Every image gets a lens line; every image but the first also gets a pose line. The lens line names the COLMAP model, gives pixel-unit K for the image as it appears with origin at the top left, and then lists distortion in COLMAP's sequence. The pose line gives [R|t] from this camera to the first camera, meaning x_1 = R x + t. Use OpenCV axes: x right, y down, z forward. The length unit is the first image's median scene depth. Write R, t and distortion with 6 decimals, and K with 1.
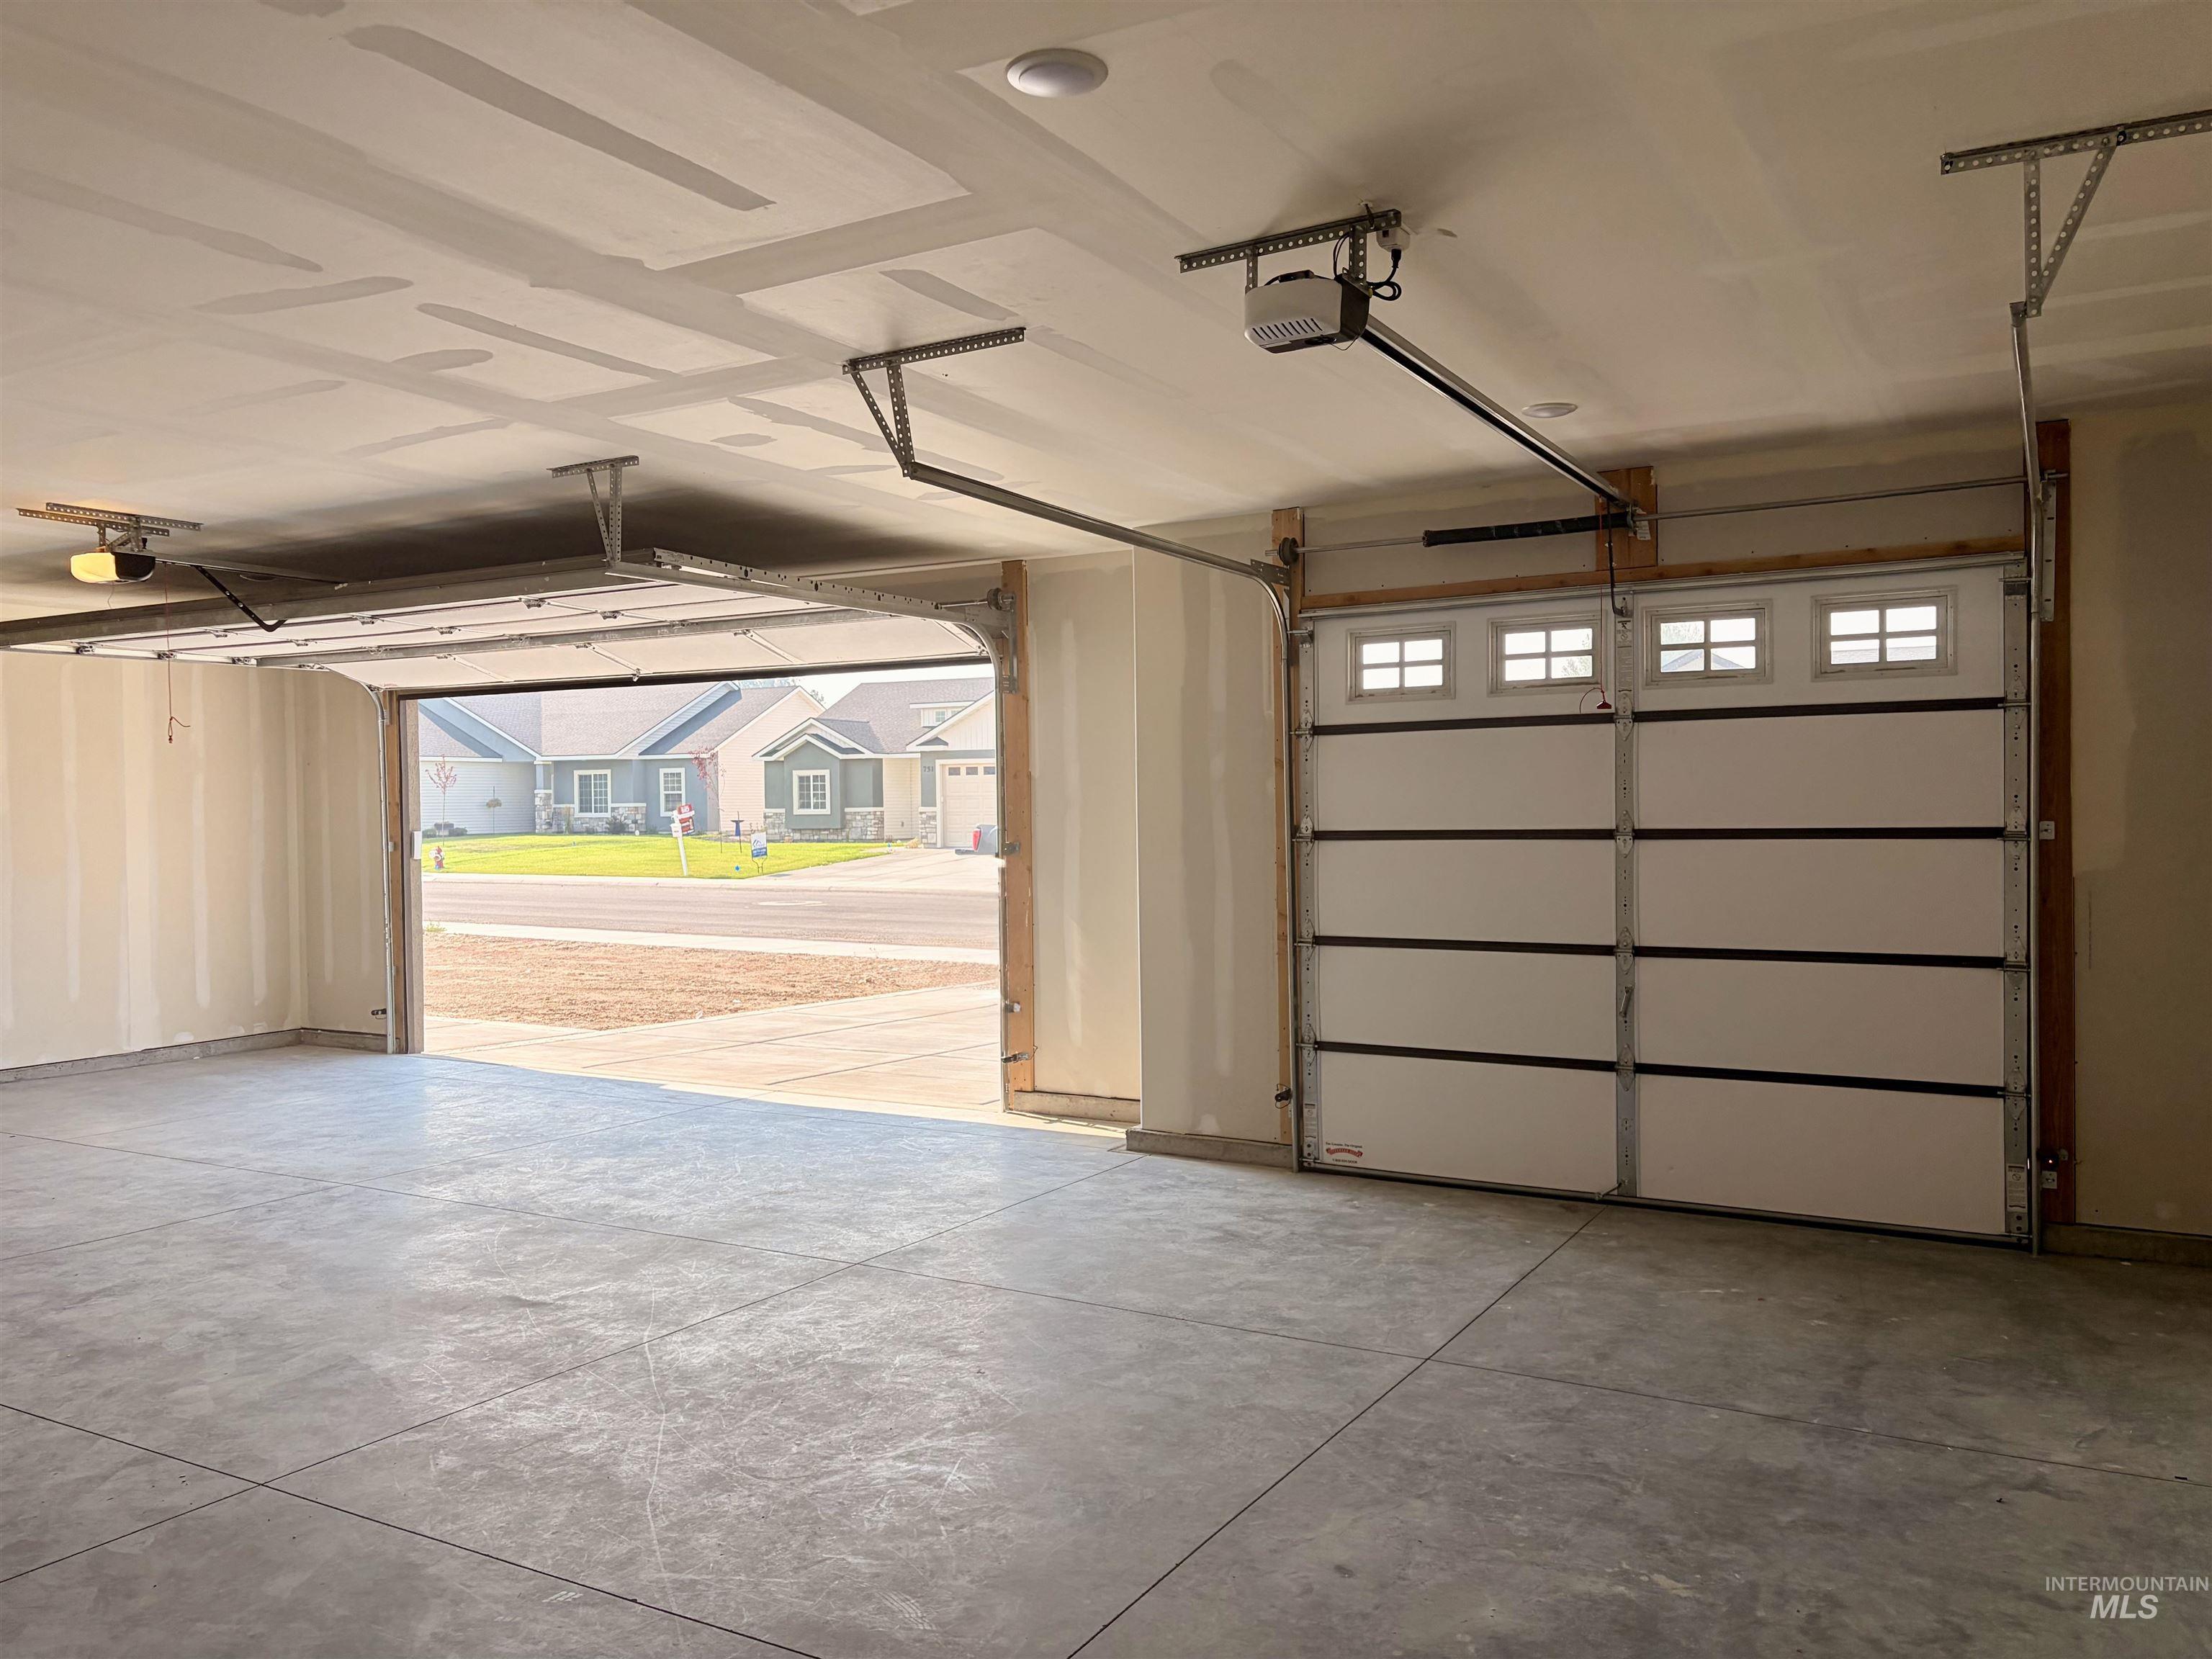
lens RADIAL K [[1675.2, 0, 1107.4], [0, 1675.2, 831.3], [0, 0, 1]] dist [0.002696, -0.000021]
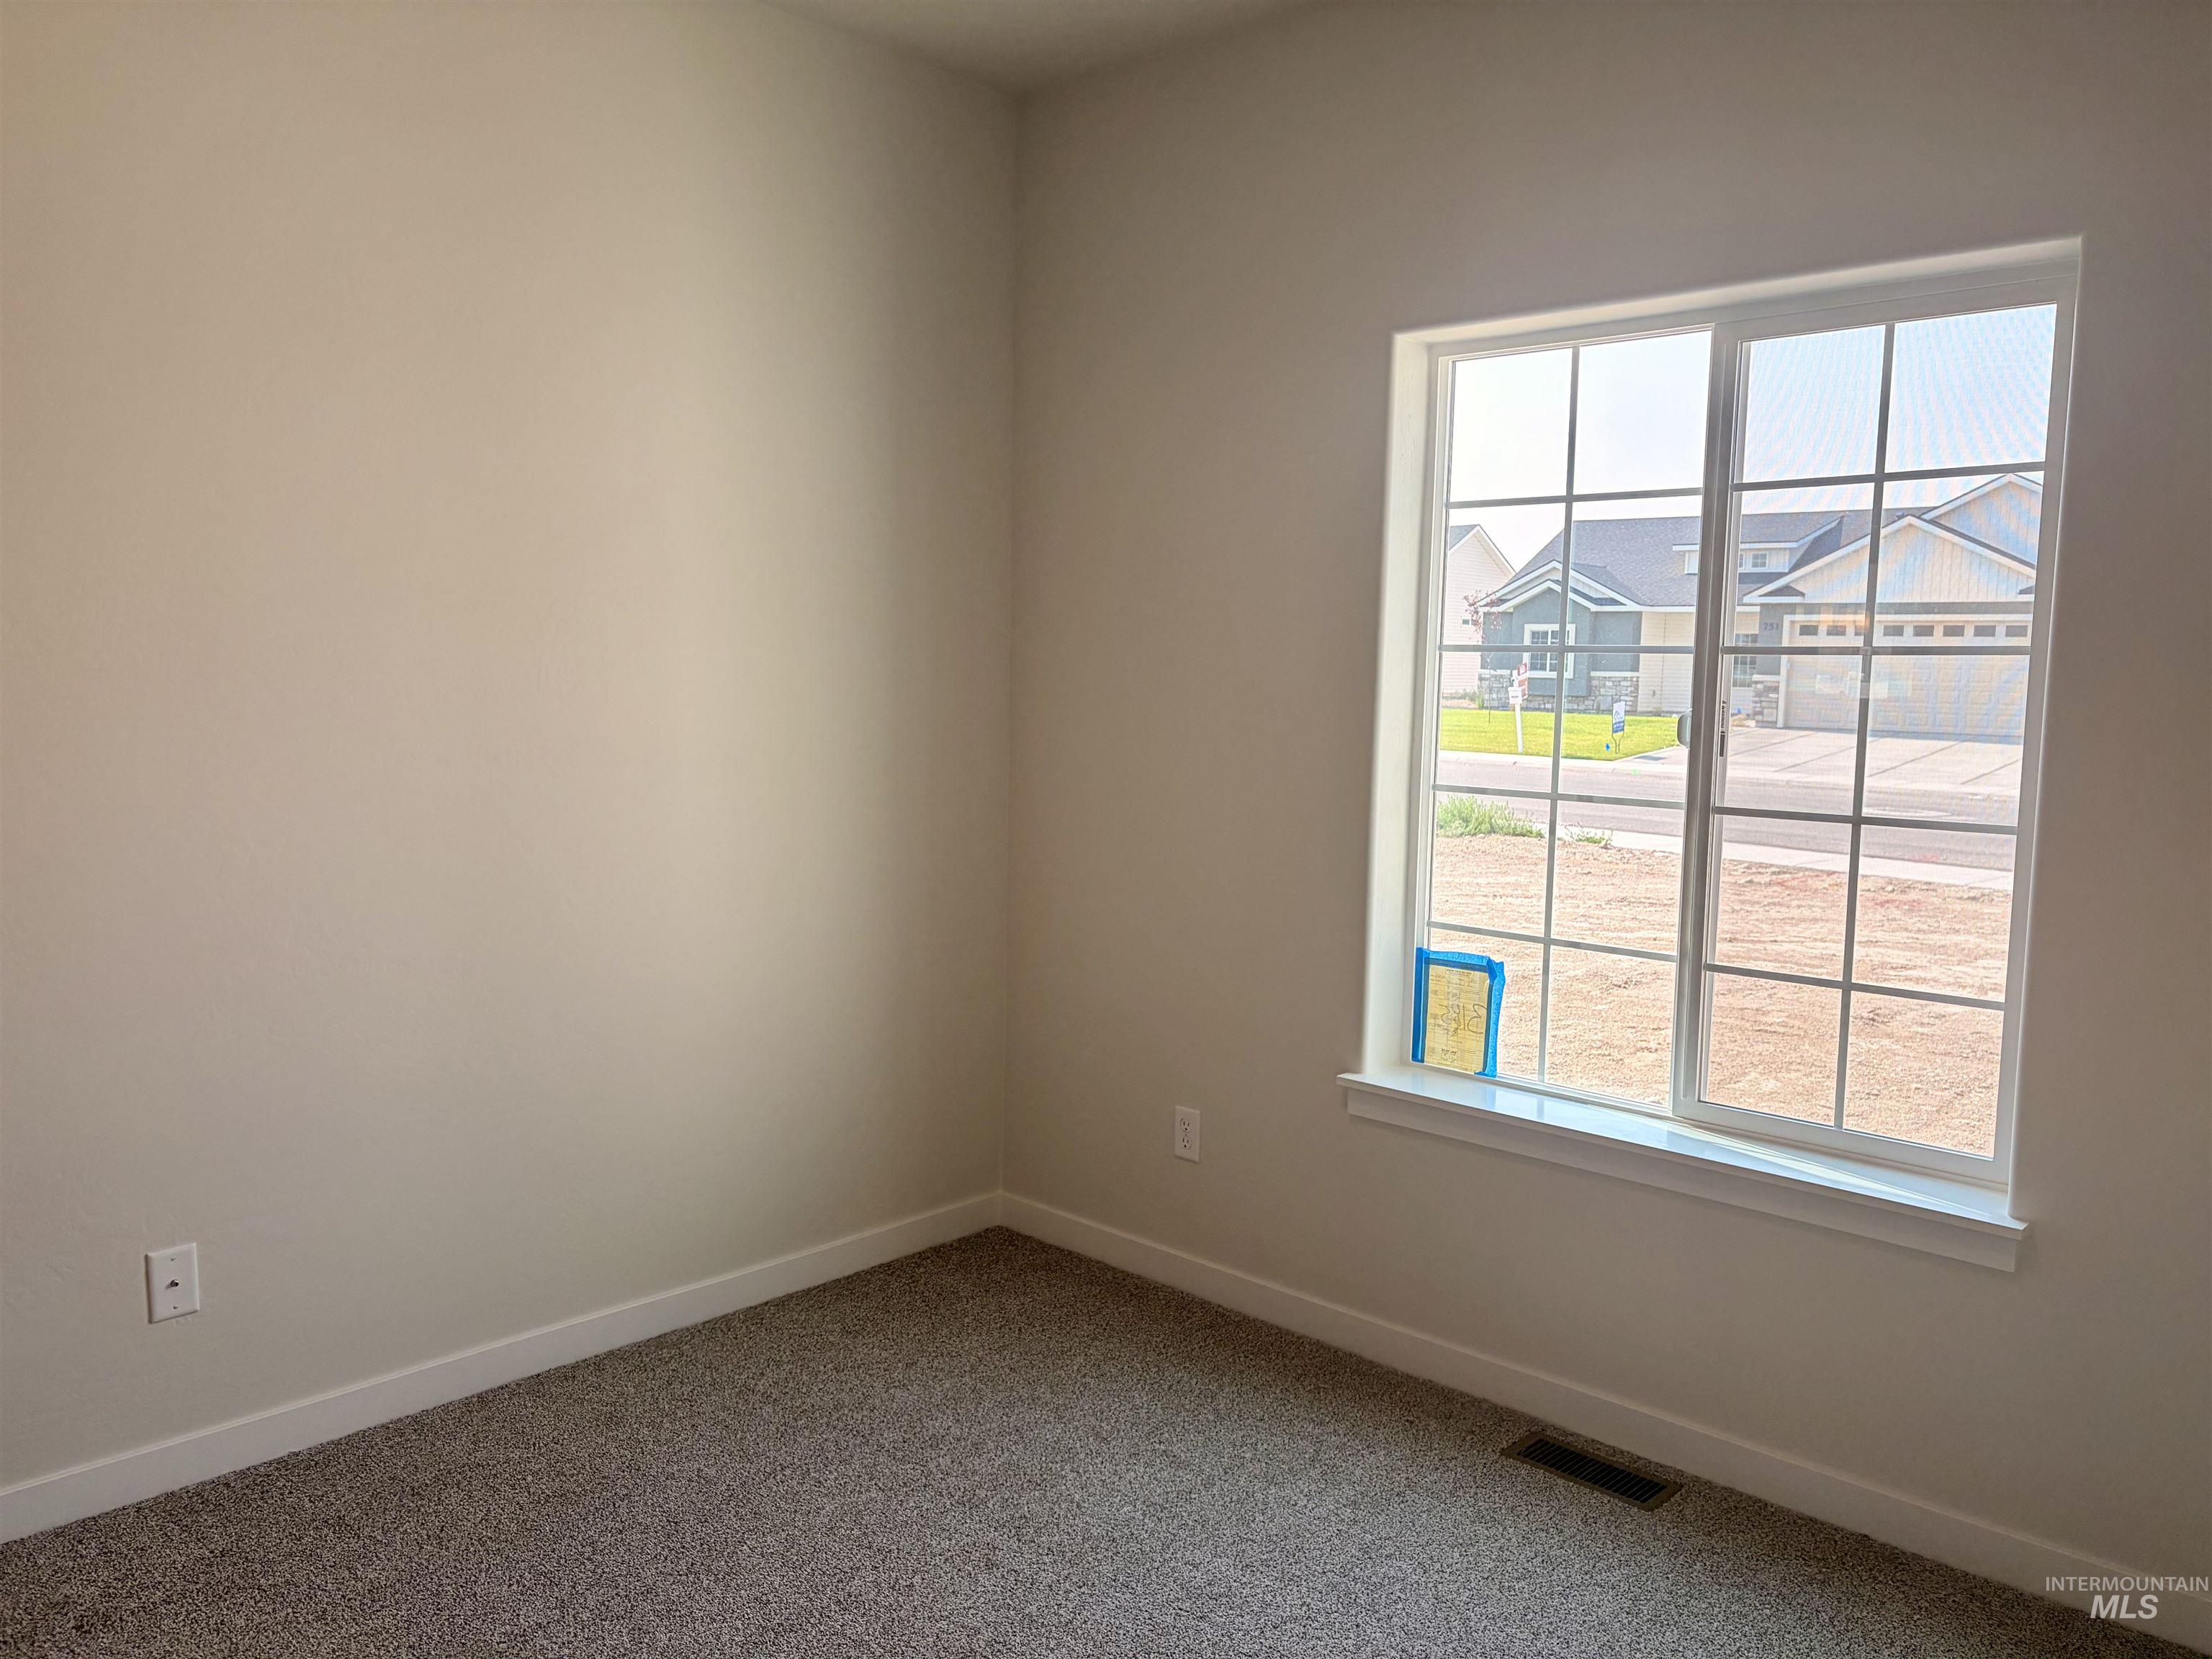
lens RADIAL K [[1675.2, 0, 1106.1], [0, 1675.2, 826.8], [0, 0, 1]] dist [0.002696, -0.000021]
pose [[0.973056, 0.056737, -0.223480, -0.202425], [-0.038481, 0.995619, 0.085216, 0.001119], [0.227336, -0.074320, 0.970976, 0.139931]]
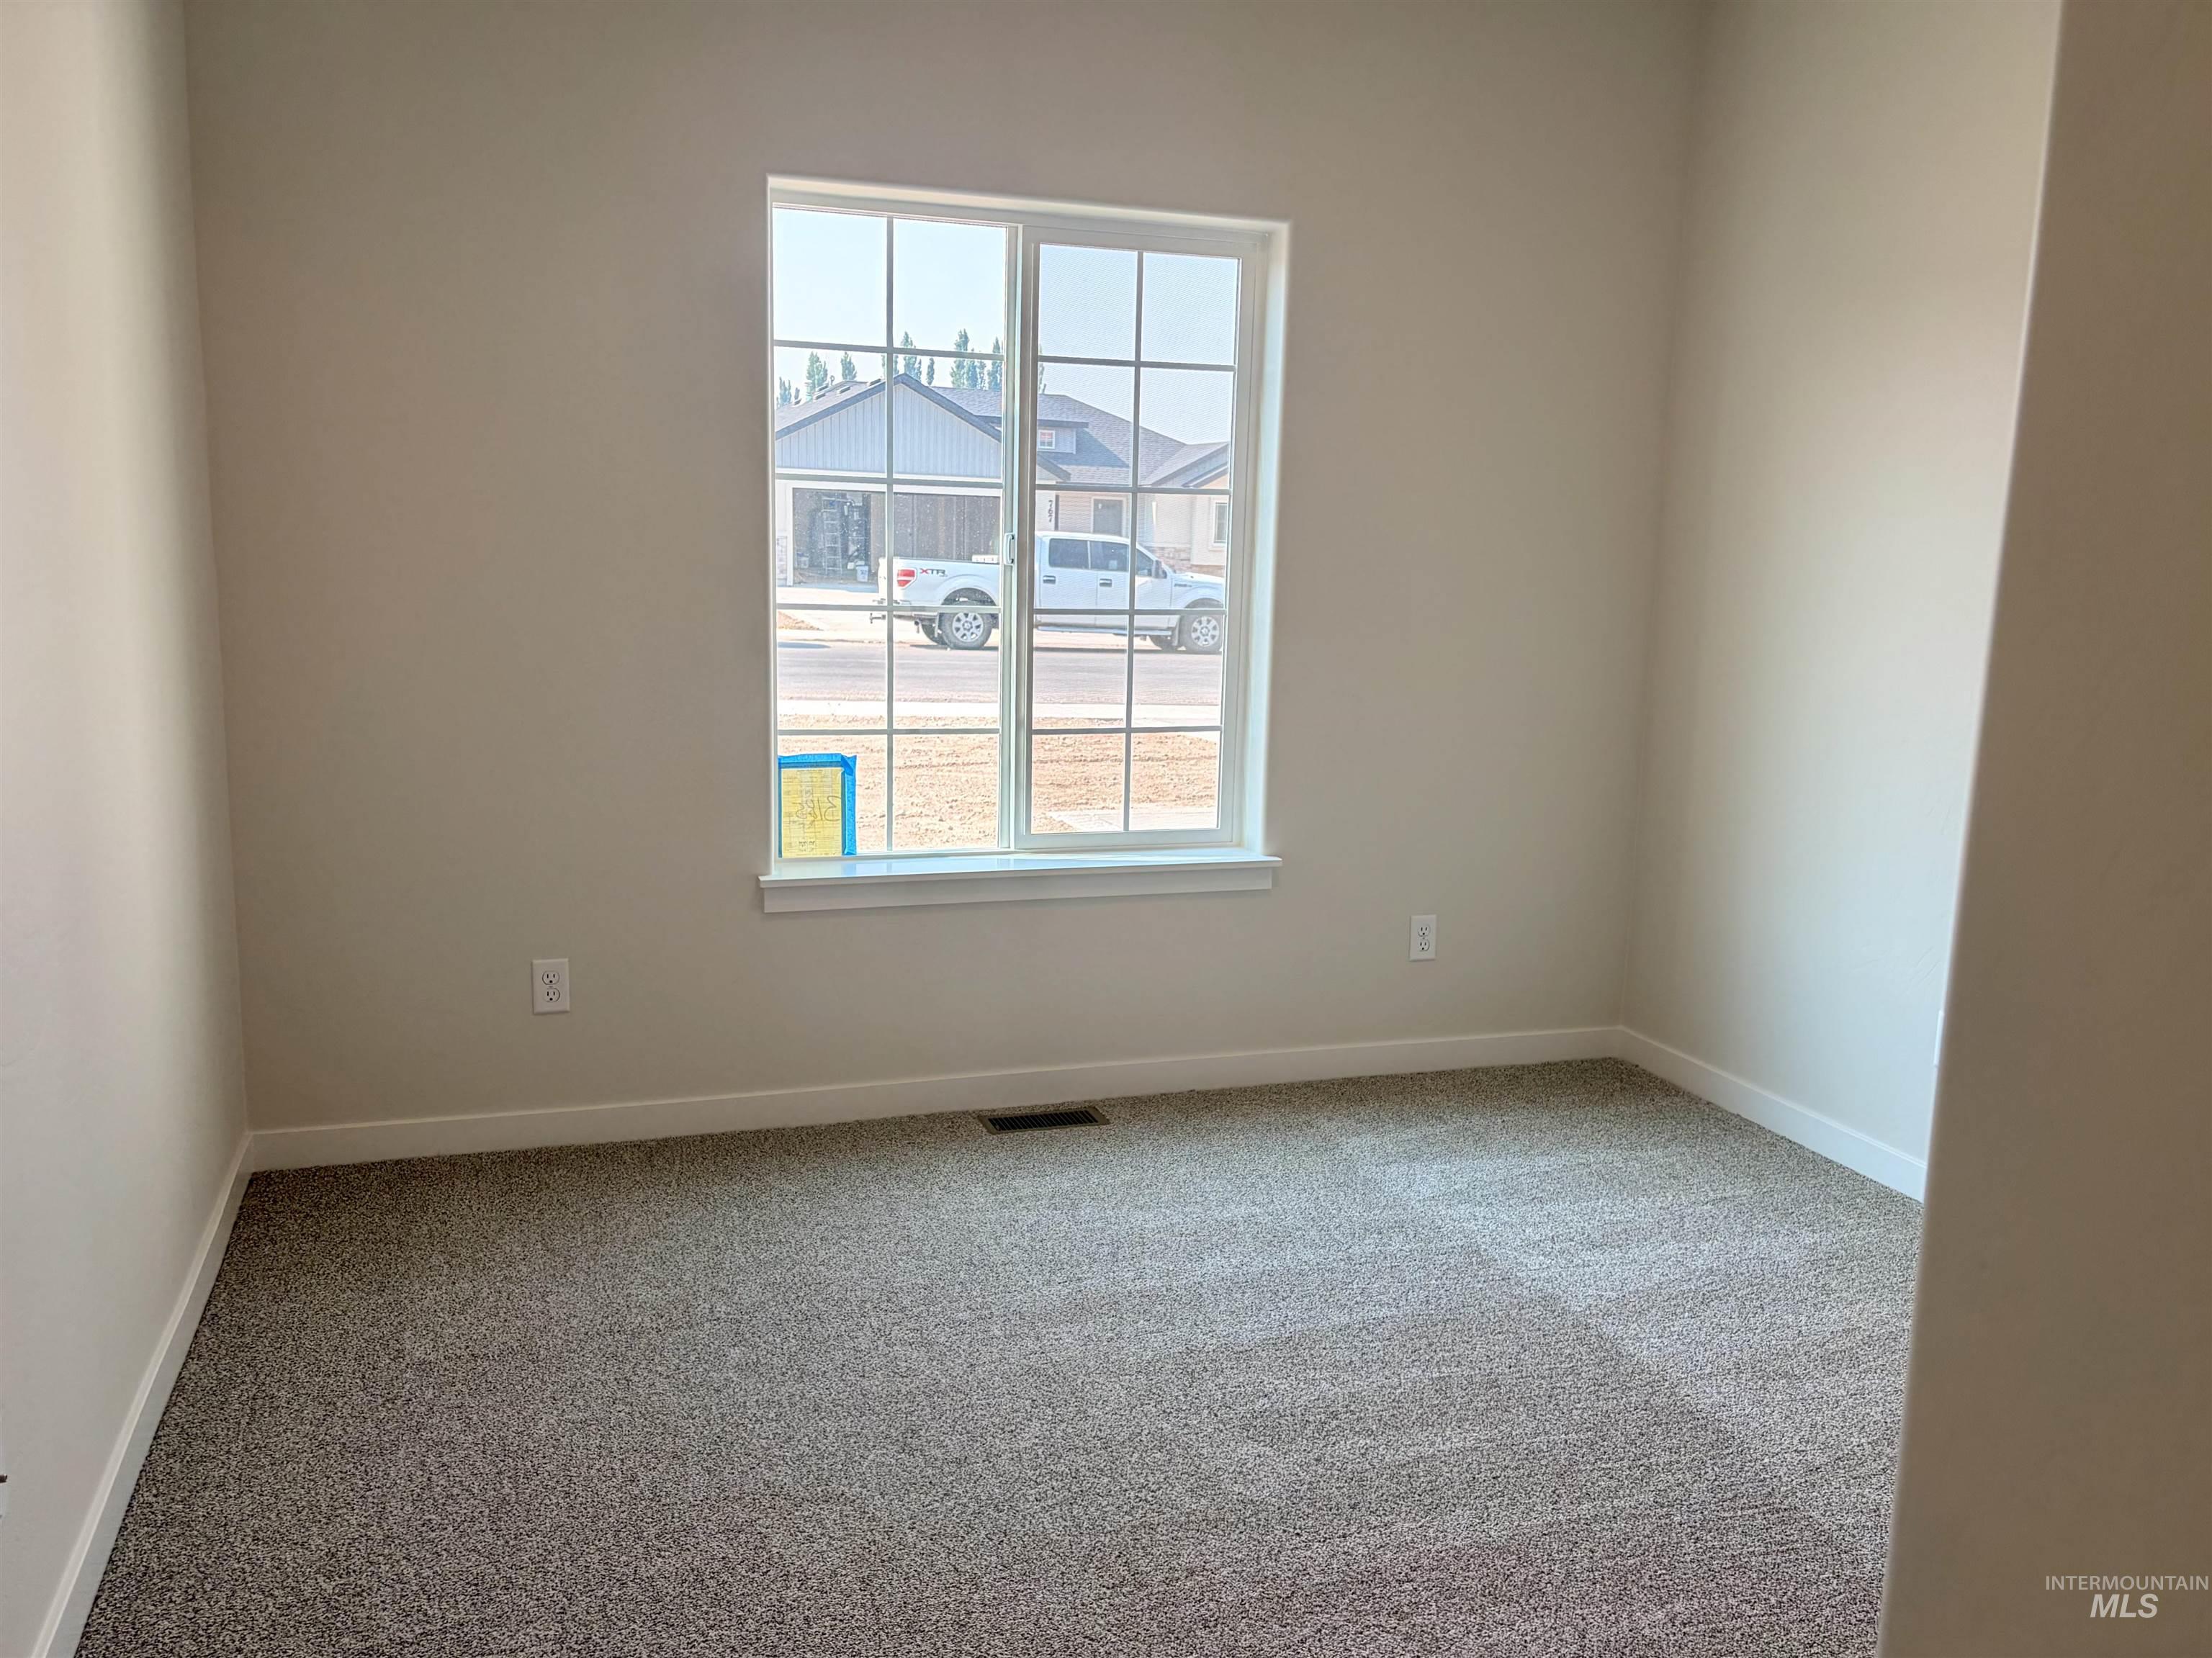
lens RADIAL K [[1675.1, 0, 1106.4], [0, 1675.1, 833.7], [0, 0, 1]] dist [0.002696, -0.000021]
pose [[0.644400, -0.103571, 0.757642, -0.864171], [-0.028846, 0.986788, 0.159430, 0.018896], [-0.764144, -0.124591, 0.632898, 0.268771]]
